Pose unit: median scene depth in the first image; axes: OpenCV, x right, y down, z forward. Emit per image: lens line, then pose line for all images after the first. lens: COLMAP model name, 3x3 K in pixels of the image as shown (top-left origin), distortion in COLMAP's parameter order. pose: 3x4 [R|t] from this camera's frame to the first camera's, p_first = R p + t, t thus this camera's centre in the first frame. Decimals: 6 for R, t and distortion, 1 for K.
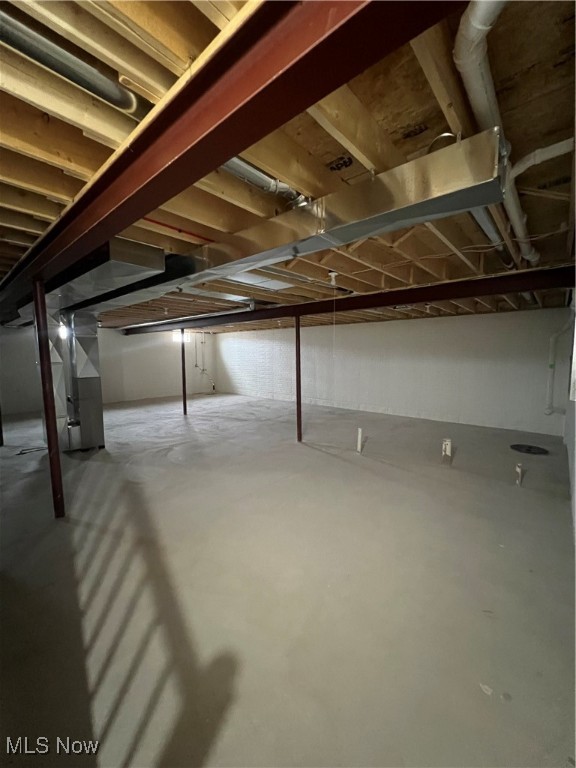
lens RADIAL K [[309.5, 0, 291.9], [0, 309.5, 383.4], [0, 0, 1]] dist [0.000002, 0.000061]
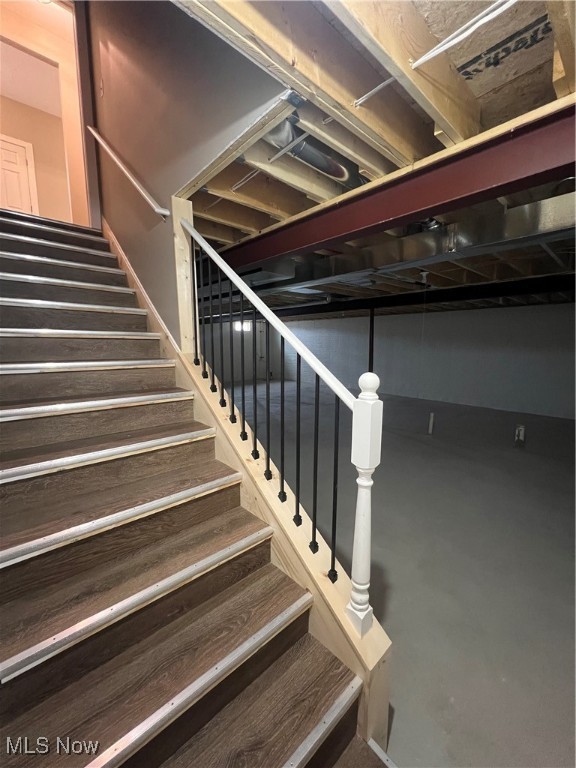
lens RADIAL K [[309.5, 0, 291.9], [0, 309.5, 383.4], [0, 0, 1]] dist [0.000002, 0.000061]
pose [[0.992784, 0.021515, -0.117969, -0.197969], [-0.016914, 0.999062, 0.039860, 0.009537], [0.118716, -0.037577, 0.992217, -0.182247]]
